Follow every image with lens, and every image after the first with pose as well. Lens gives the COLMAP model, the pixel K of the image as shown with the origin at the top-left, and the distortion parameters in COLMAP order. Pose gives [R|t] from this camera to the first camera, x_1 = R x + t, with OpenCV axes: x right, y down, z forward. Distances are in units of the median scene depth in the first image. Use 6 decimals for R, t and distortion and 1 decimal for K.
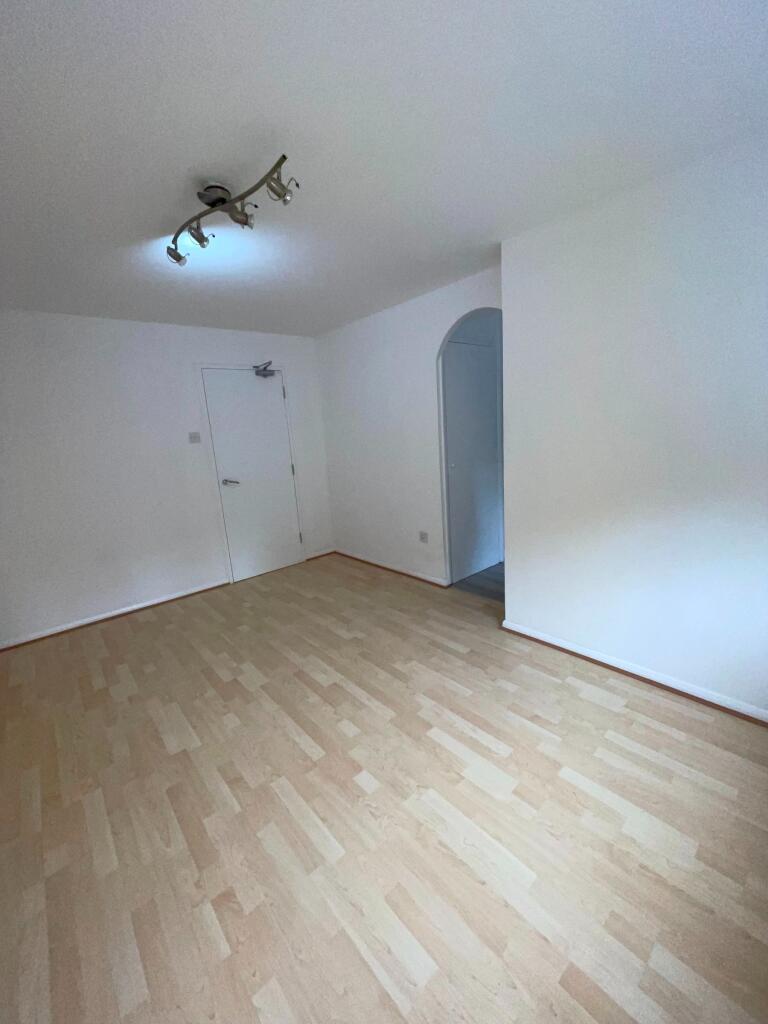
lens RADIAL K [[411.9, 0, 385.7], [0, 411.9, 511.6], [0, 0, 1]] dist [-0.017786, -0.000232]
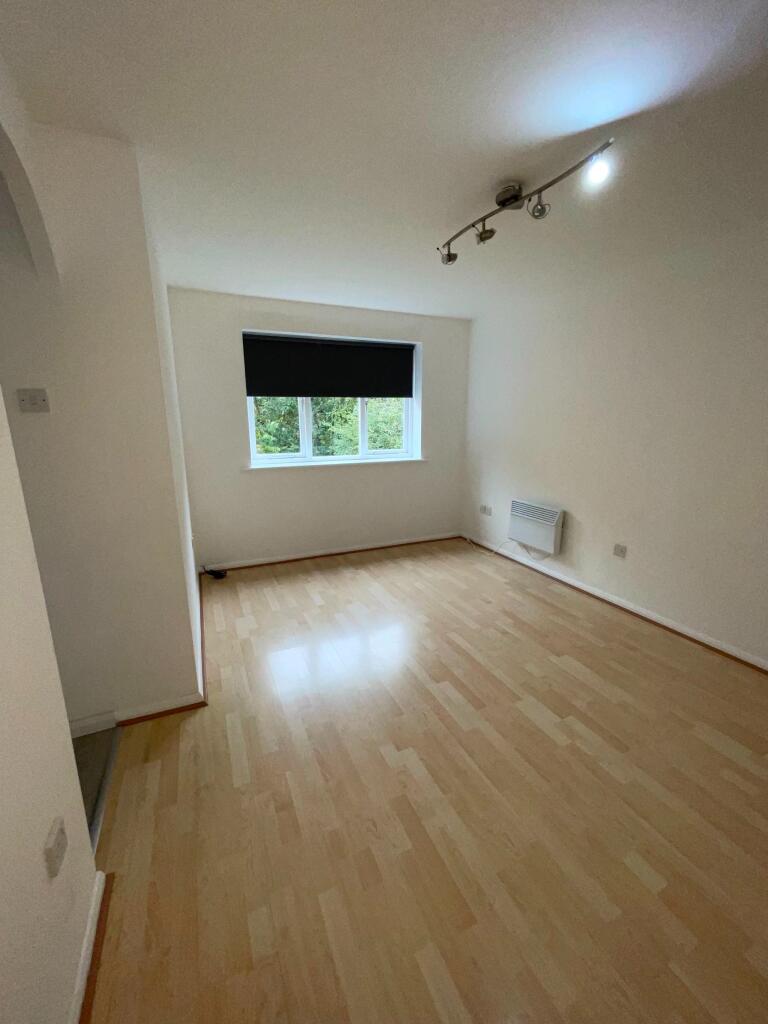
lens RADIAL K [[411.9, 0, 383.8], [0, 411.9, 510.5], [0, 0, 1]] dist [-0.017786, -0.000232]
pose [[-0.954057, 0.007979, 0.299520, -0.292636], [0.128686, 0.913664, 0.385562, -0.323477], [-0.270584, 0.406392, -0.872714, 1.695641]]
